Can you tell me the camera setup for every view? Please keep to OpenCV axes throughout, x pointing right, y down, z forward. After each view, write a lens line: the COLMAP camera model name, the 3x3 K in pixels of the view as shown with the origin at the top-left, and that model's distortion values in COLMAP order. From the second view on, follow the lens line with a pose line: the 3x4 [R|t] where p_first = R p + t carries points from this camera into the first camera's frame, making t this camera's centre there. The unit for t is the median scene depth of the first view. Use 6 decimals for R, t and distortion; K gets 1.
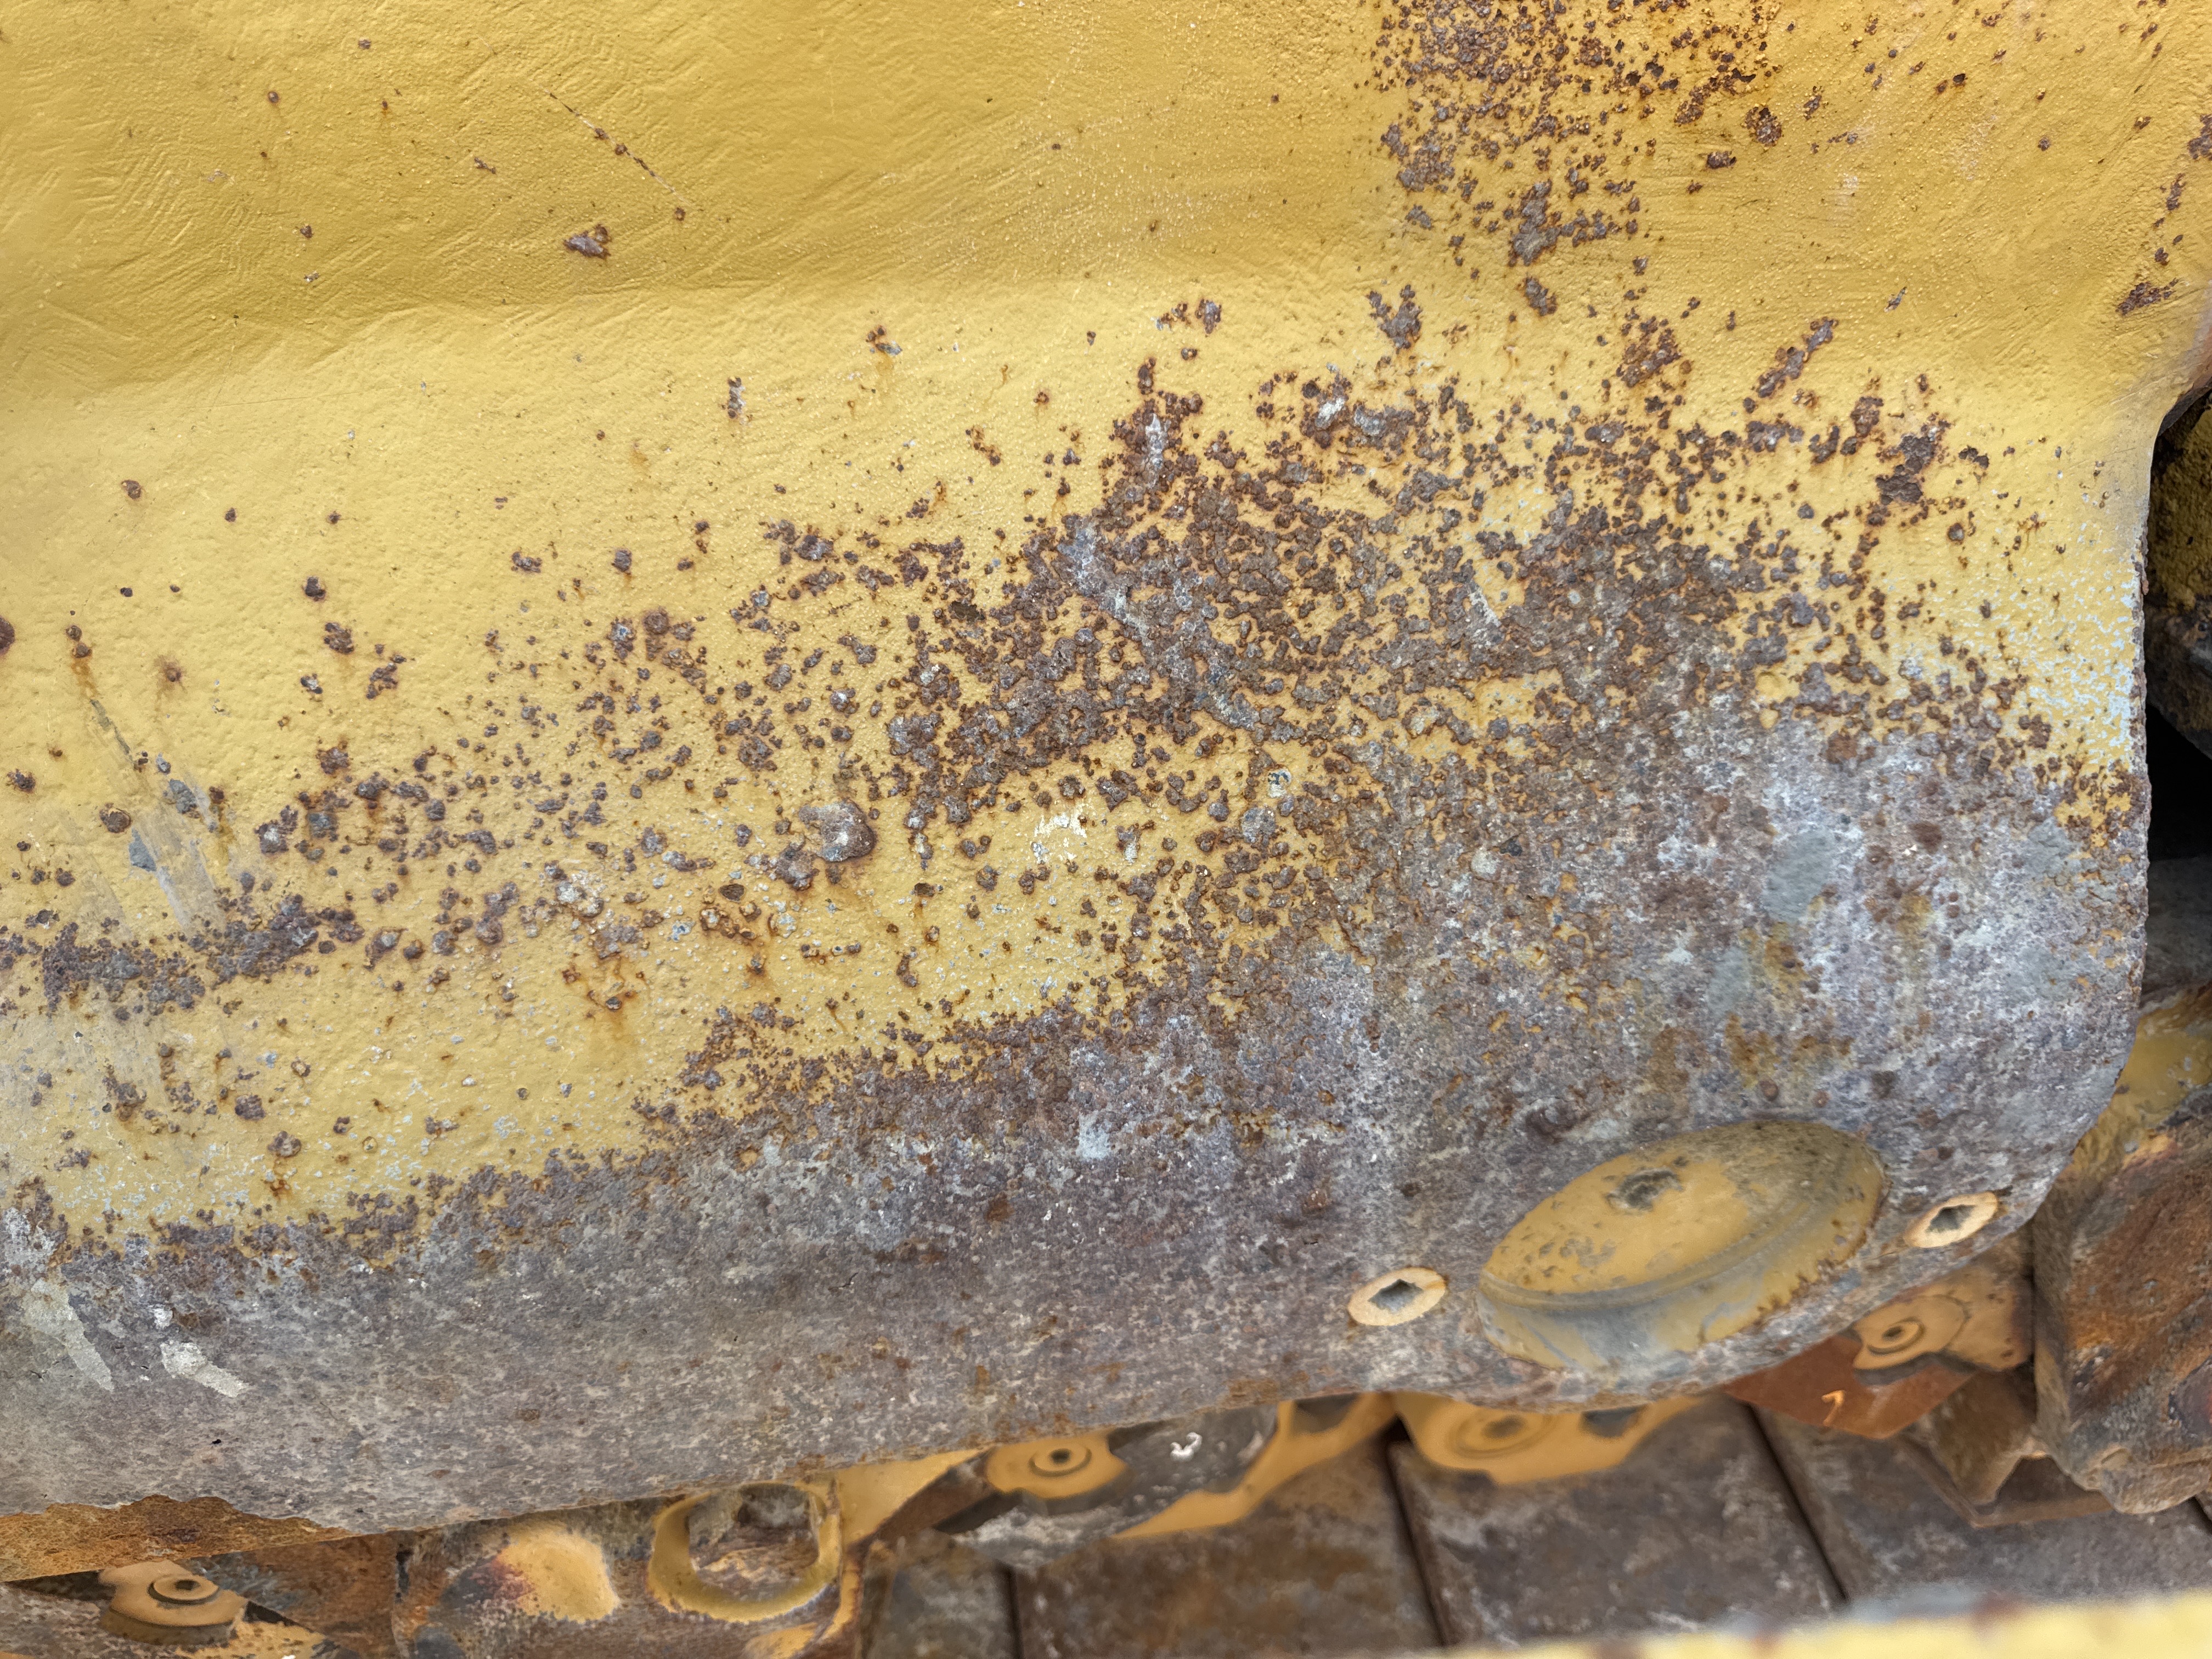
lens RADIAL K [[1584.3, 0, 1110.2], [0, 1584.3, 819.1], [0, 0, 1]] dist [0.041490, -0.043842]
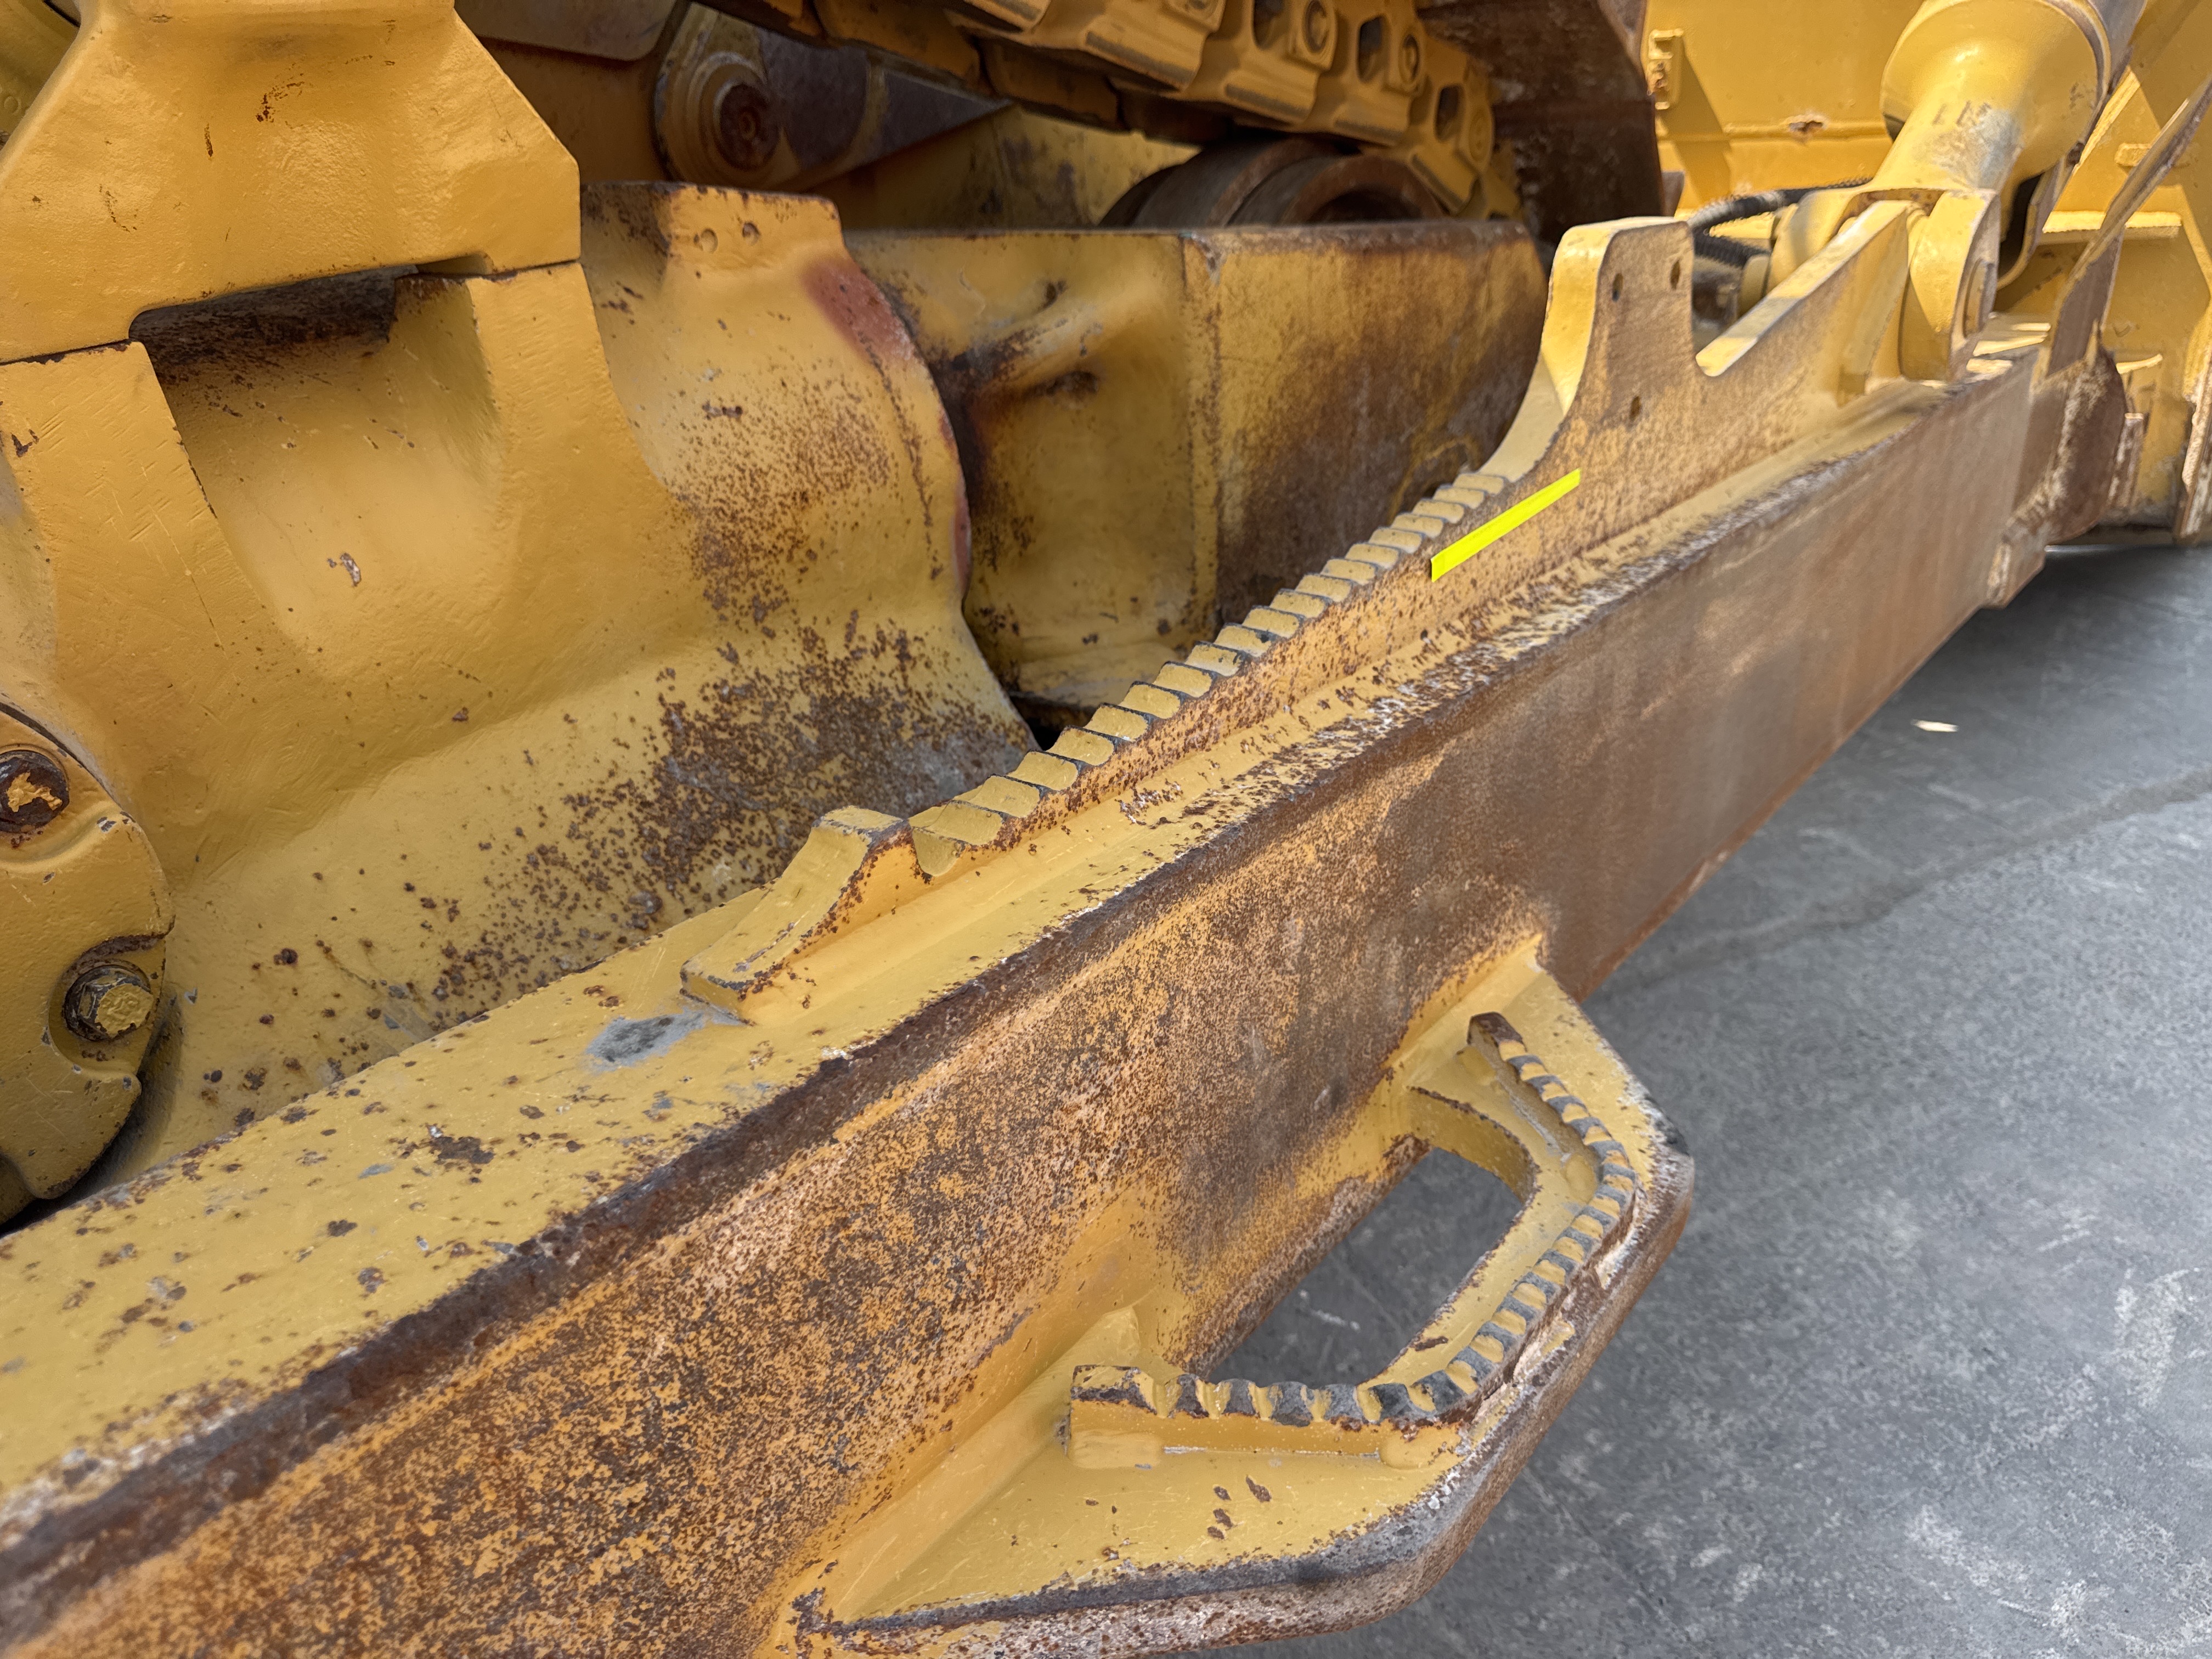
lens RADIAL K [[1584.3, 0, 1100.0], [0, 1584.3, 834.4], [0, 0, 1]] dist [0.041490, -0.043842]
pose [[0.677990, -0.369619, 0.635383, -1.189227], [0.539946, 0.836951, -0.089277, 0.502667], [-0.498786, 0.403601, 0.767019, -1.204085]]
